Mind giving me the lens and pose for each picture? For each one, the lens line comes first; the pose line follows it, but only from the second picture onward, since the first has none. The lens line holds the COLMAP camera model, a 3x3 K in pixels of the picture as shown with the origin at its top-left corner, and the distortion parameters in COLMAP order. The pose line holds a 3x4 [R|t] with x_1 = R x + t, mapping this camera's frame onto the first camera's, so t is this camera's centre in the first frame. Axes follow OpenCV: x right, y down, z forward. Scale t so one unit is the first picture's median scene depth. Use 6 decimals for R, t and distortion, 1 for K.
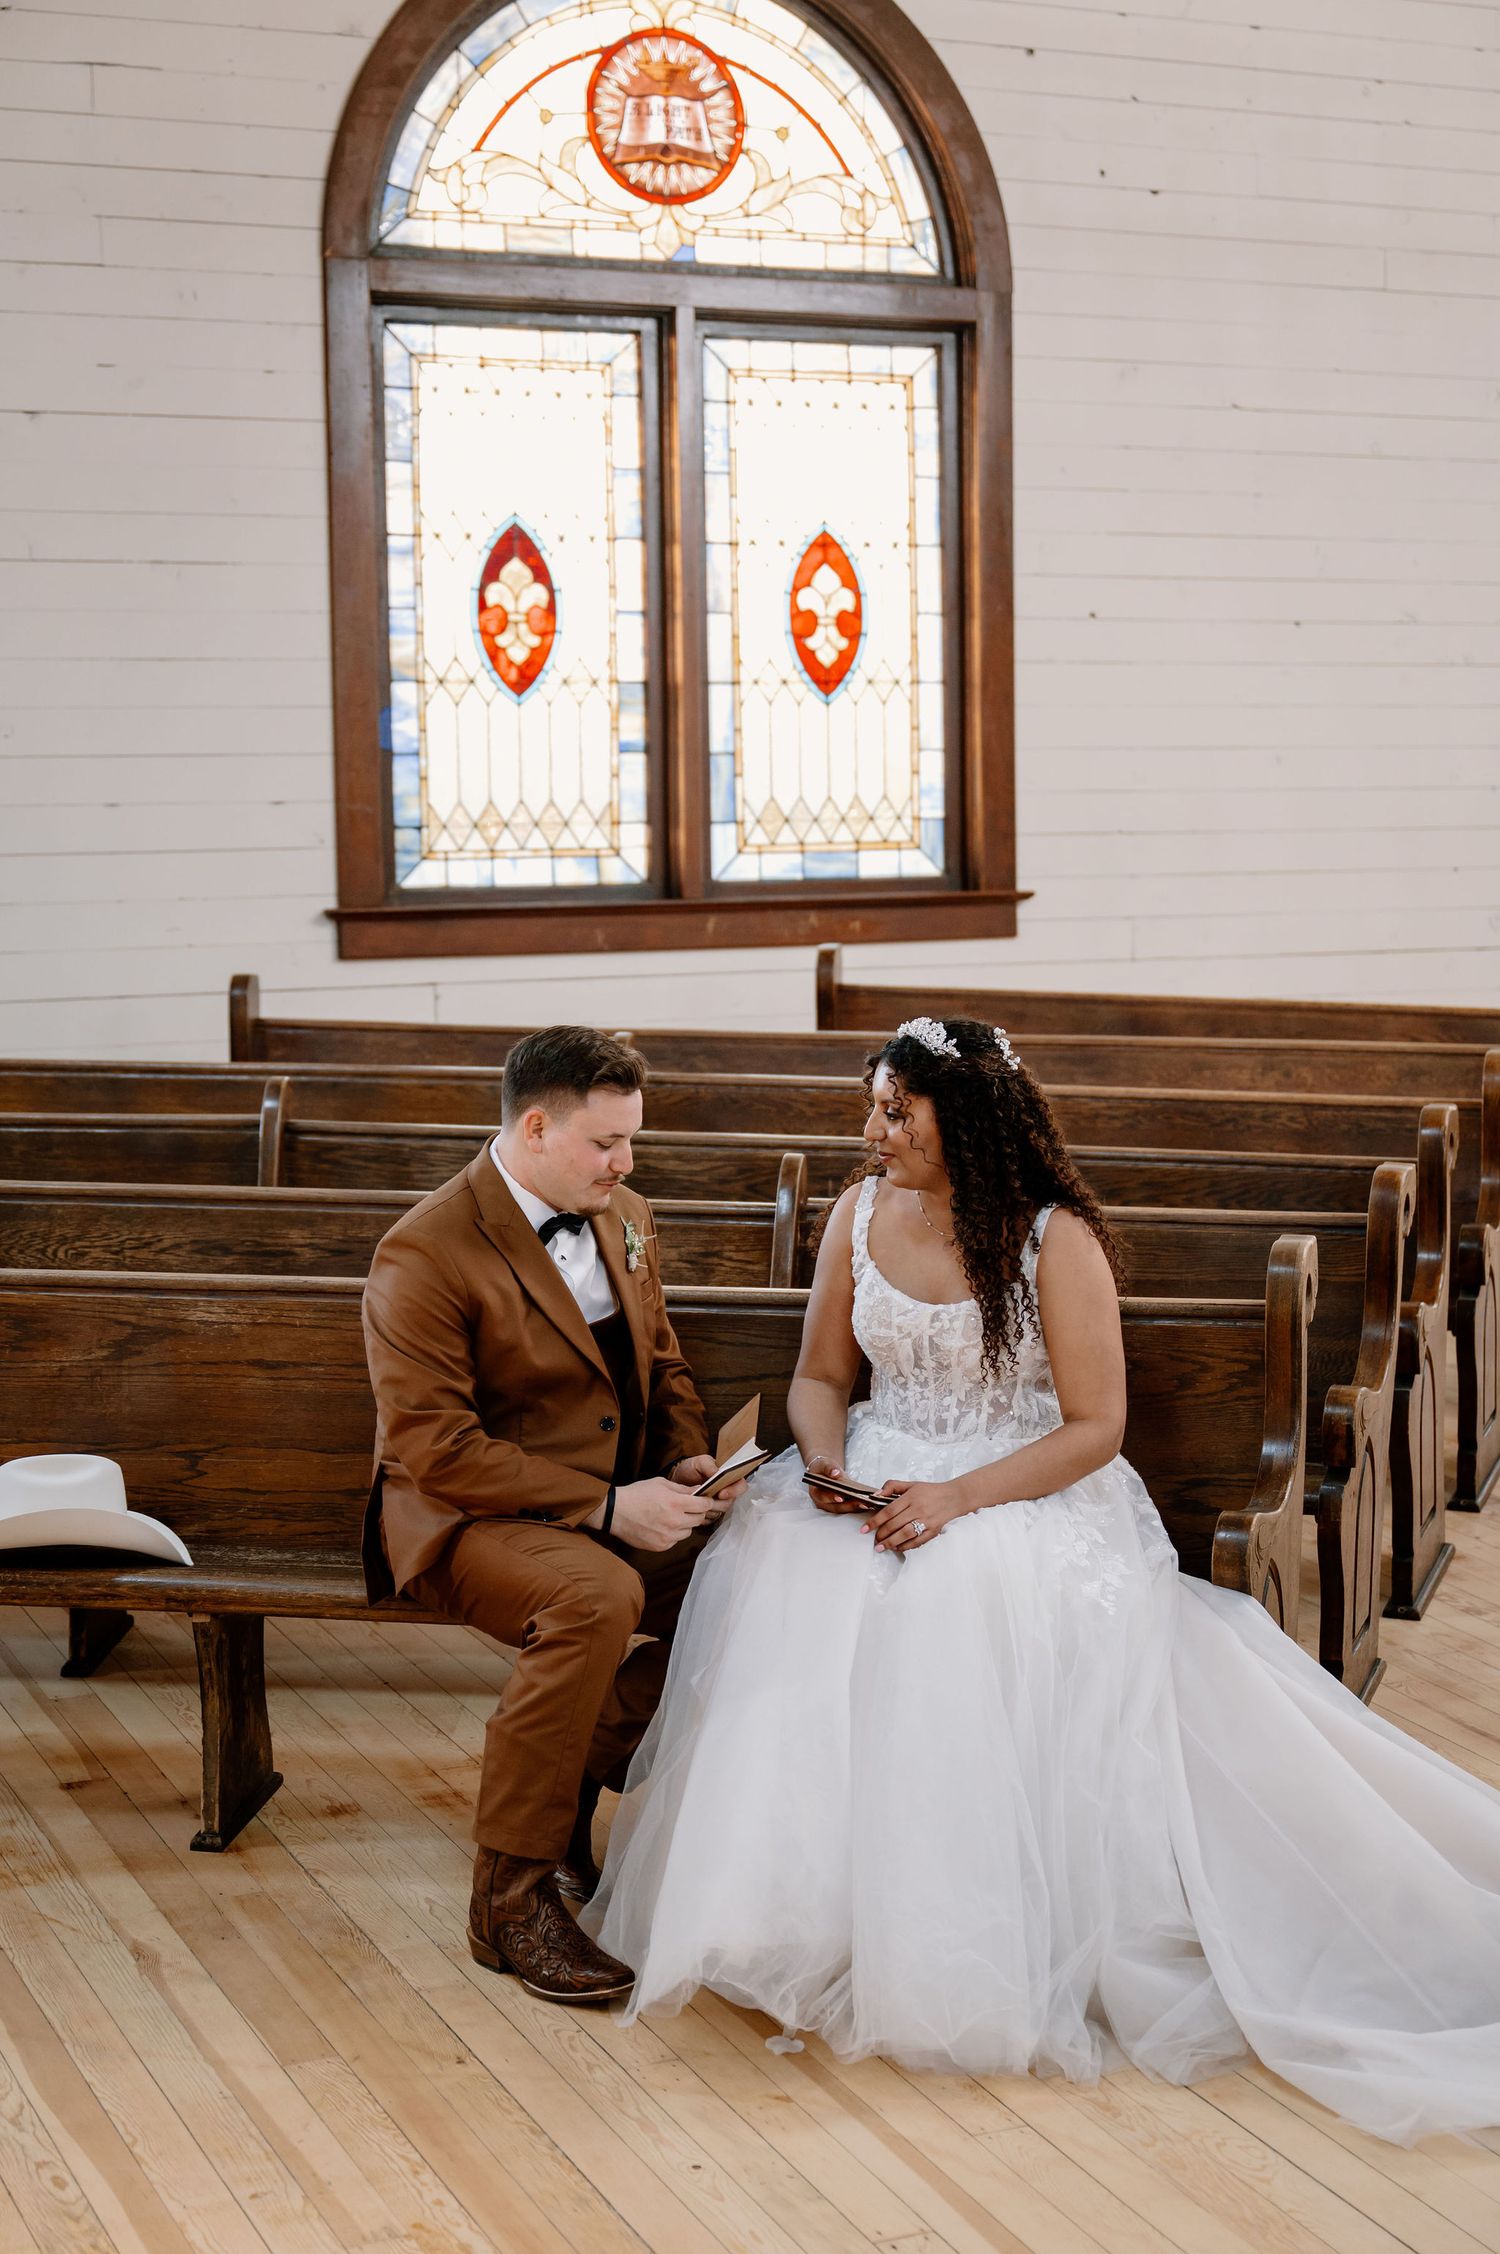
lens RADIAL K [[3598.6, 0, 750.0], [0, 3598.6, 1127.0], [0, 0, 1]] dist [0.027546, -0.016433]
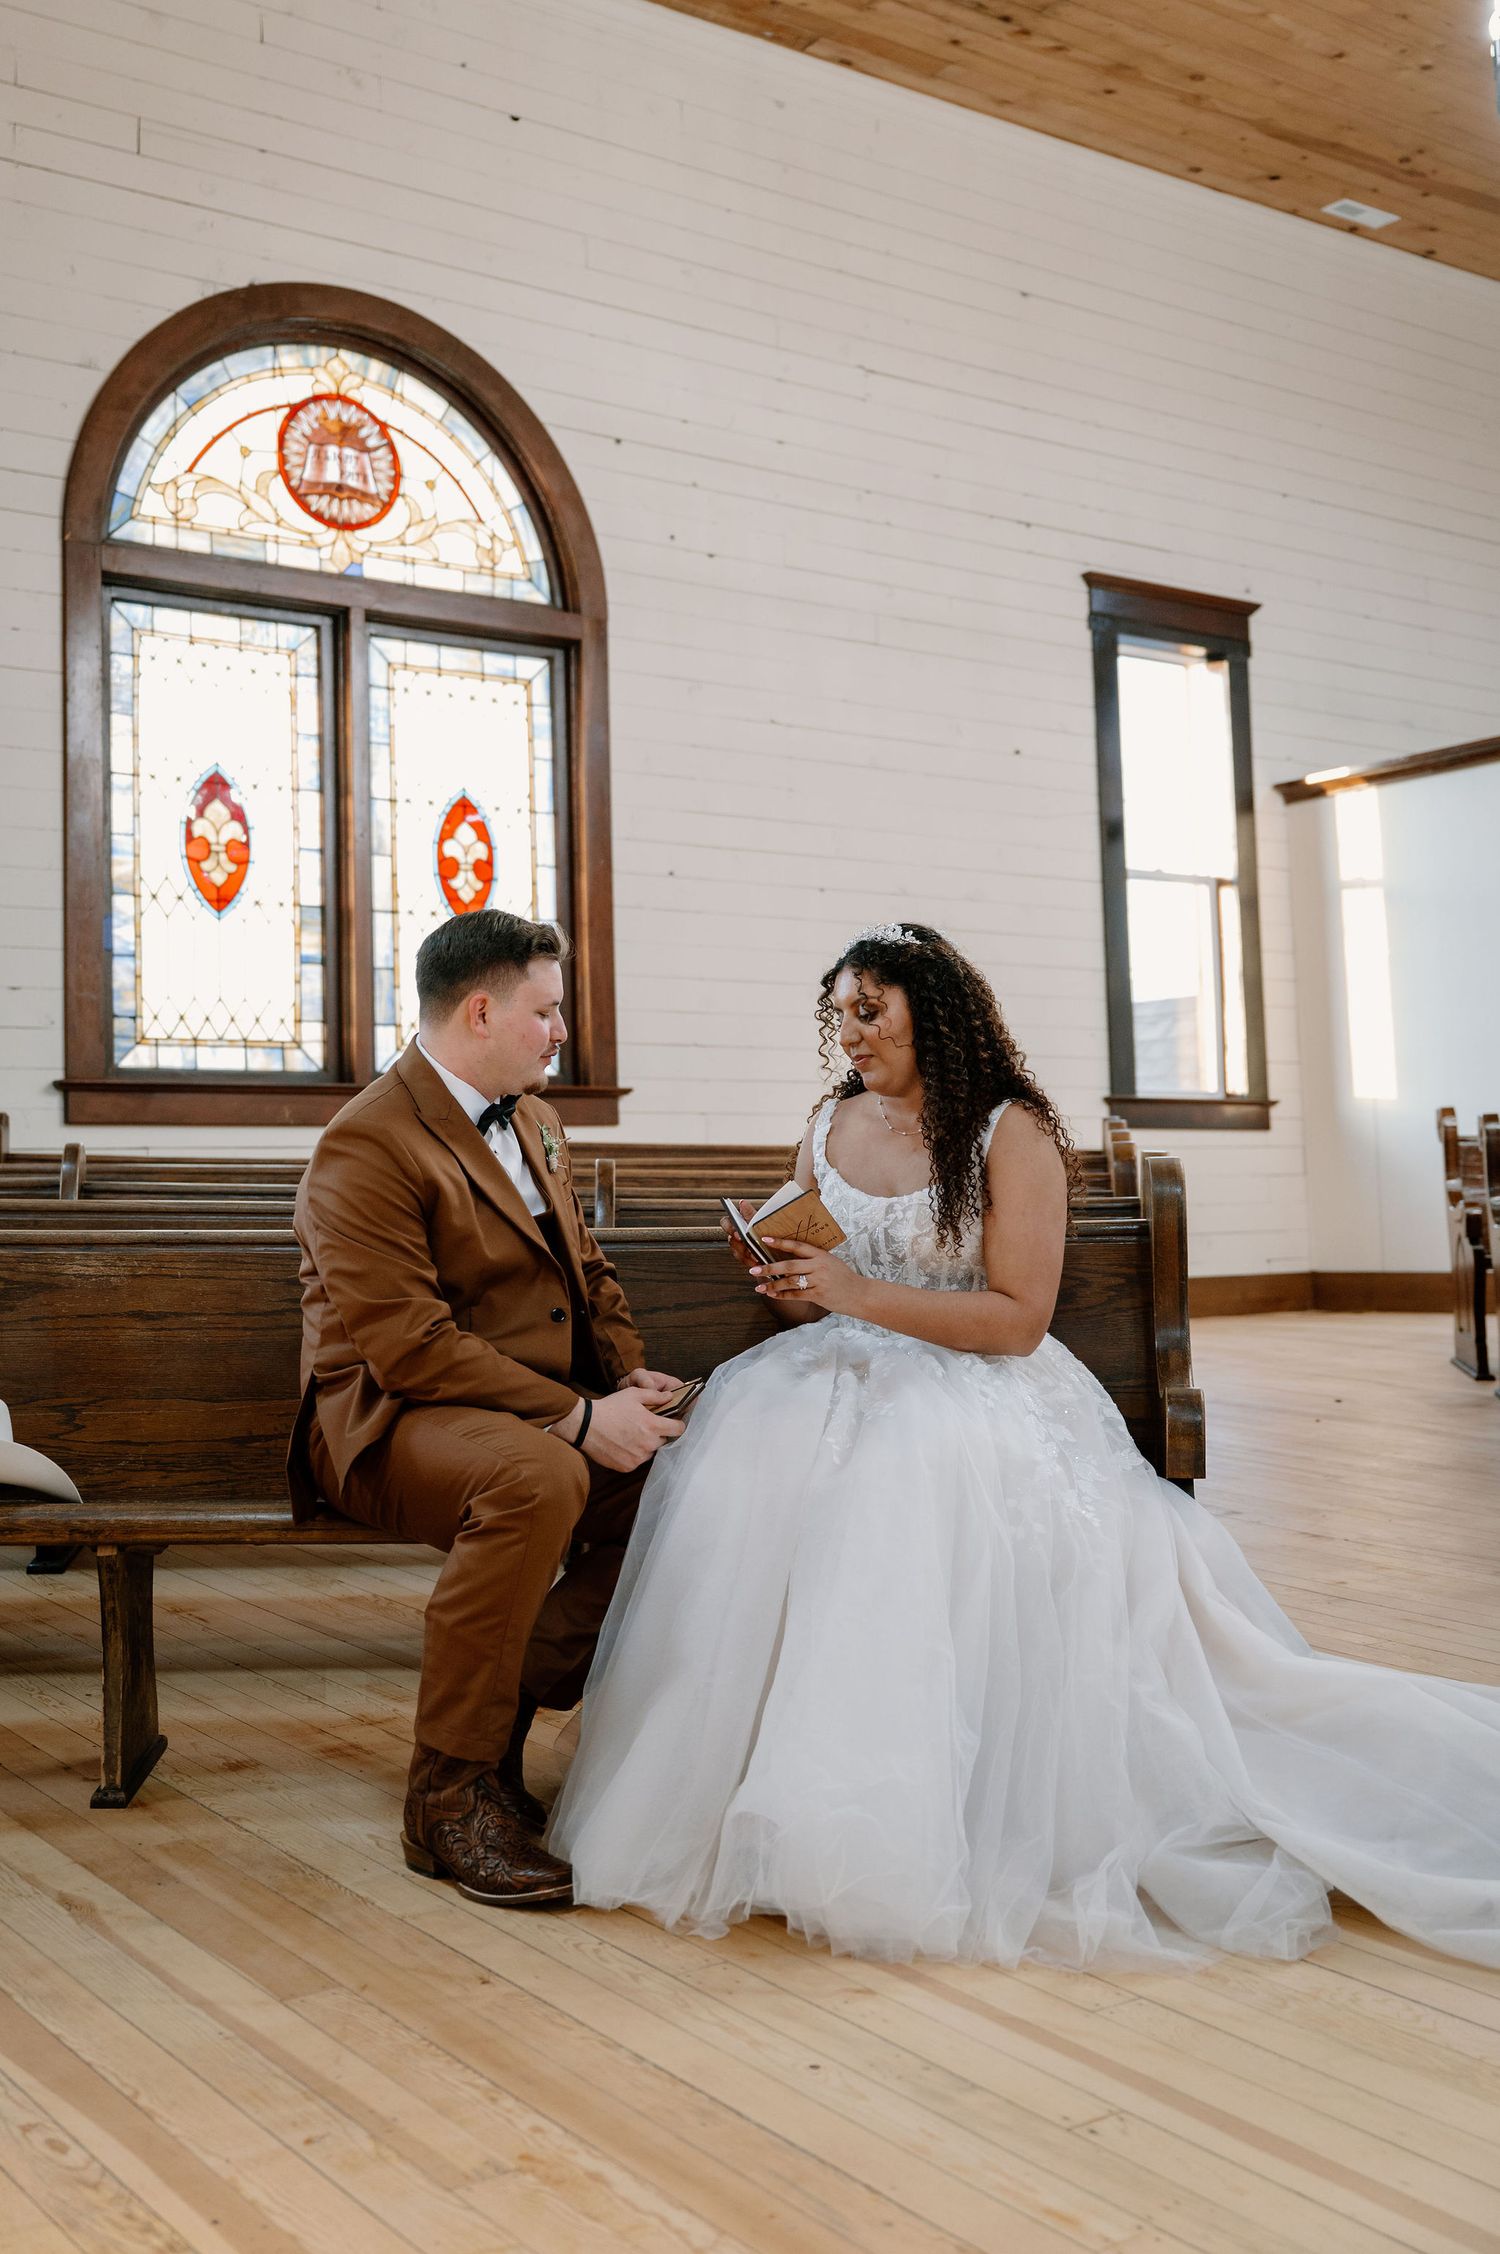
lens RADIAL K [[2515.4, 0, 747.7], [0, 2515.4, 1041.1], [0, 0, 1]] dist [0.006748, 0.001453]
pose [[0.977824, 0.004952, 0.209369, -0.067738], [0.028916, 0.986952, -0.158394, 0.060685], [-0.207421, 0.160936, 0.964923, 0.164537]]
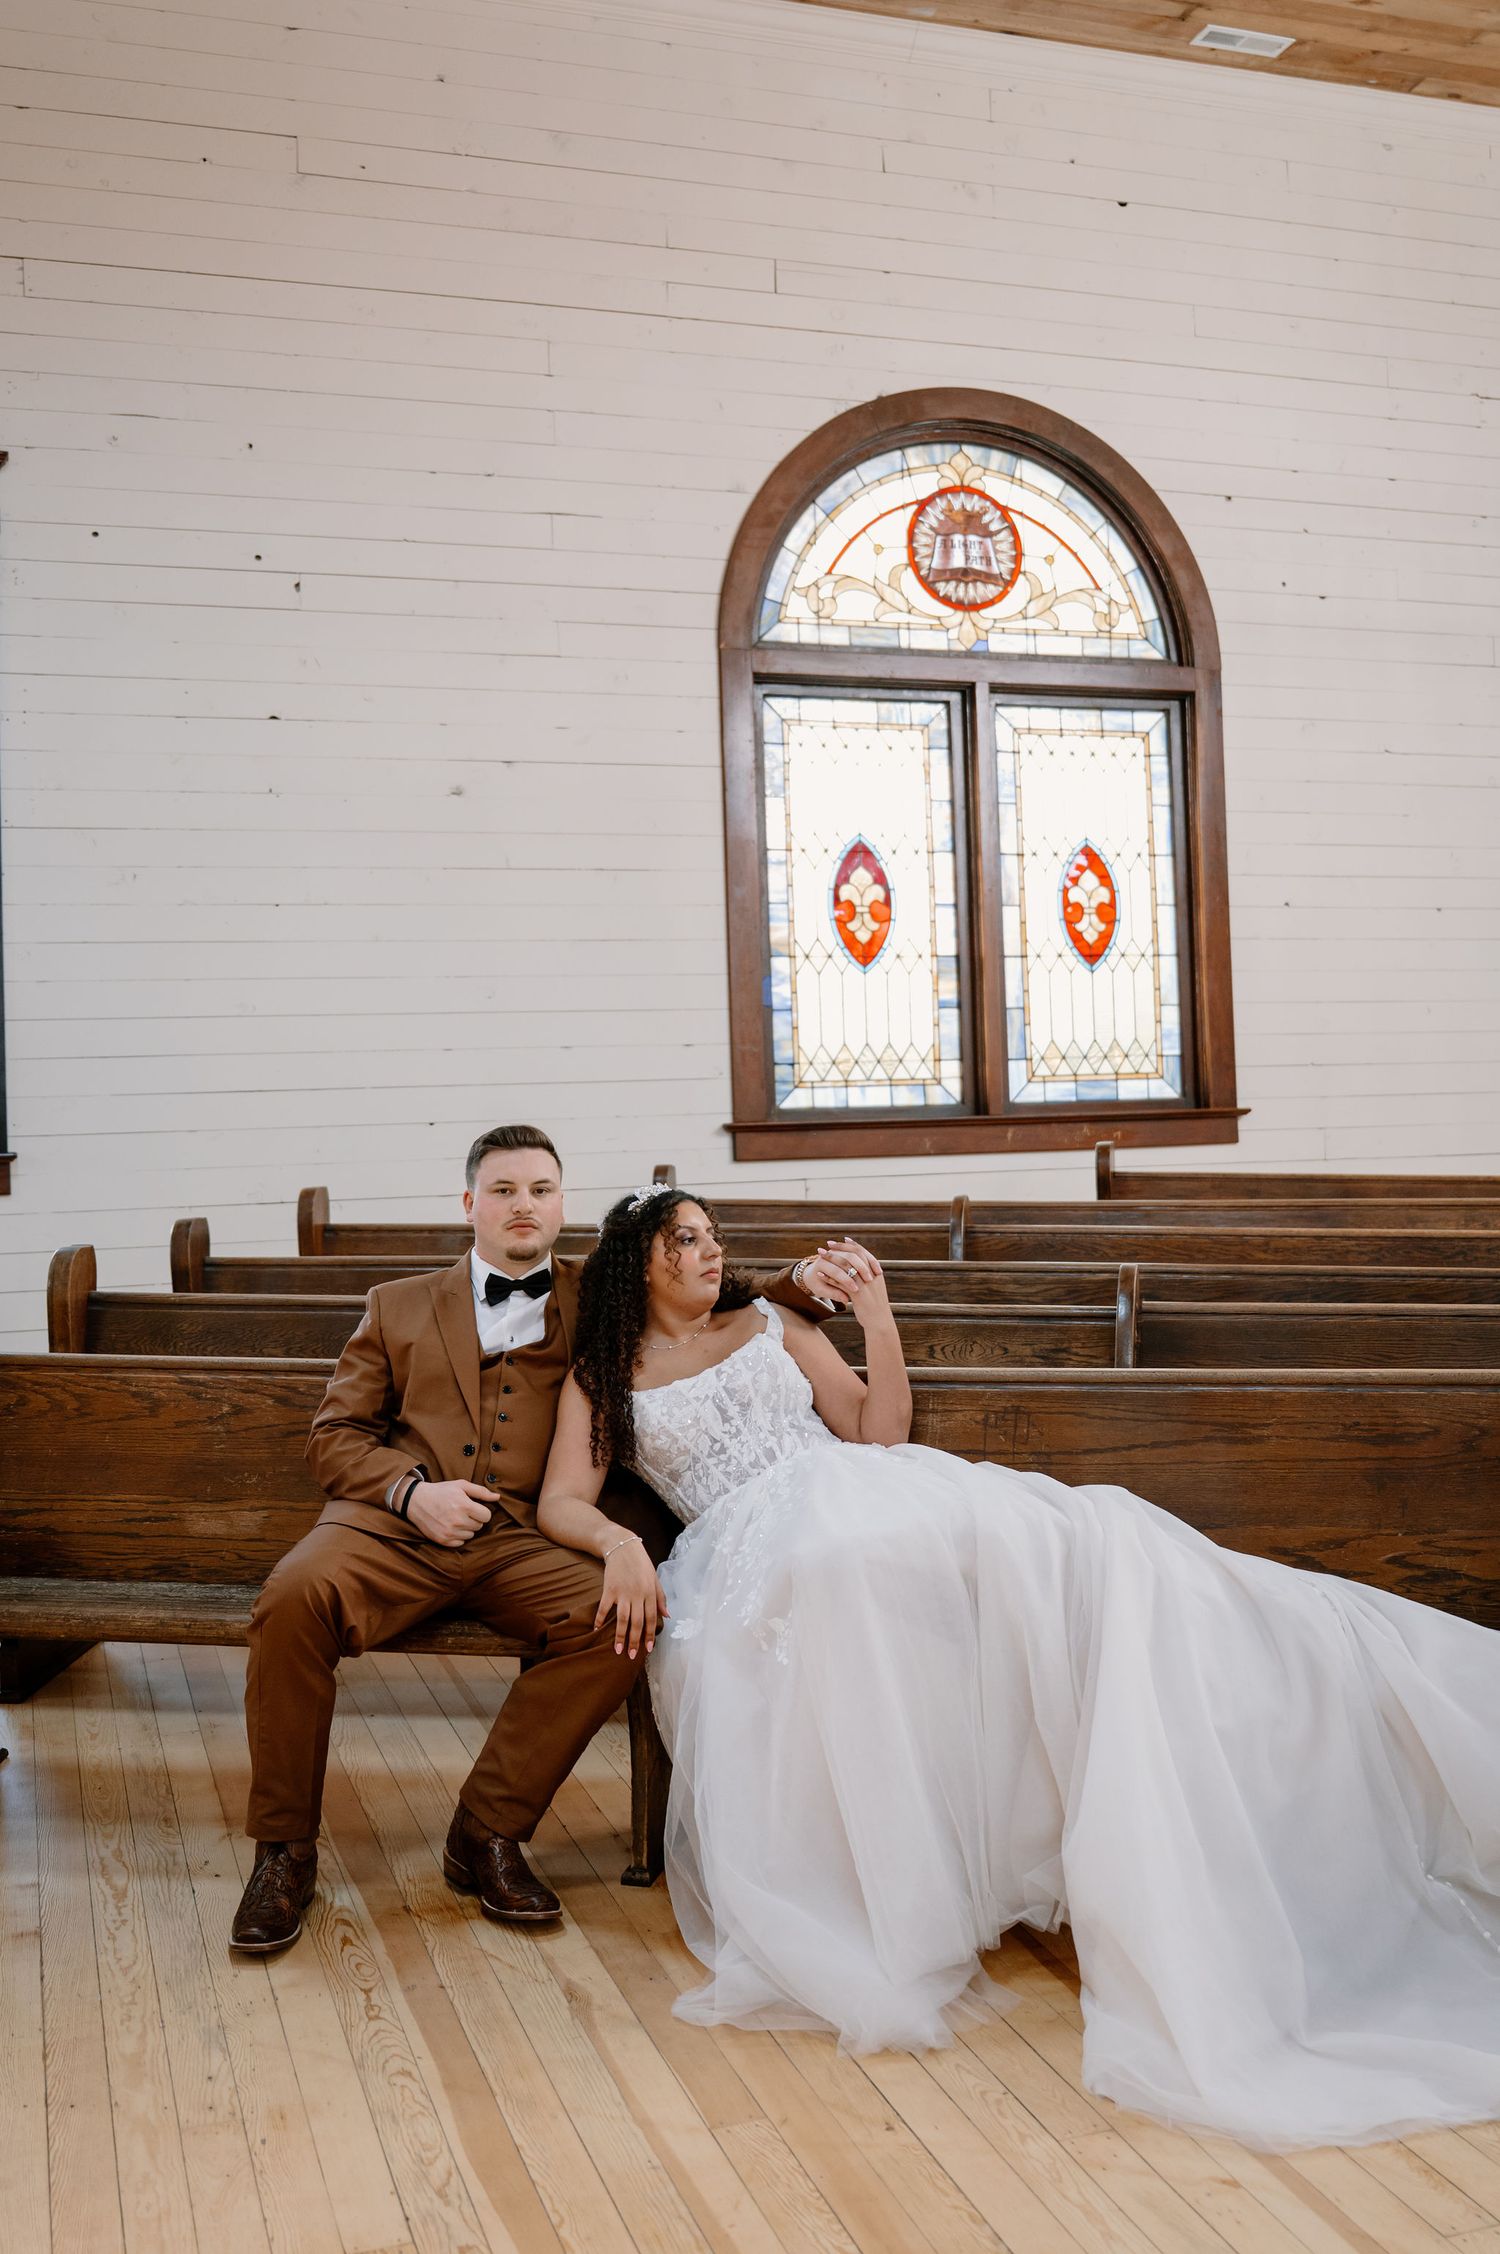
lens RADIAL K [[2249.9, 0, 750.0], [0, 2249.9, 1127.0], [0, 0, 1]] dist [-0.012829, 0.010390]
pose [[0.994742, -0.019970, -0.100442, -0.023513], [0.010332, 0.995369, -0.095575, 0.020577], [0.101885, 0.094035, 0.990342, 0.166361]]
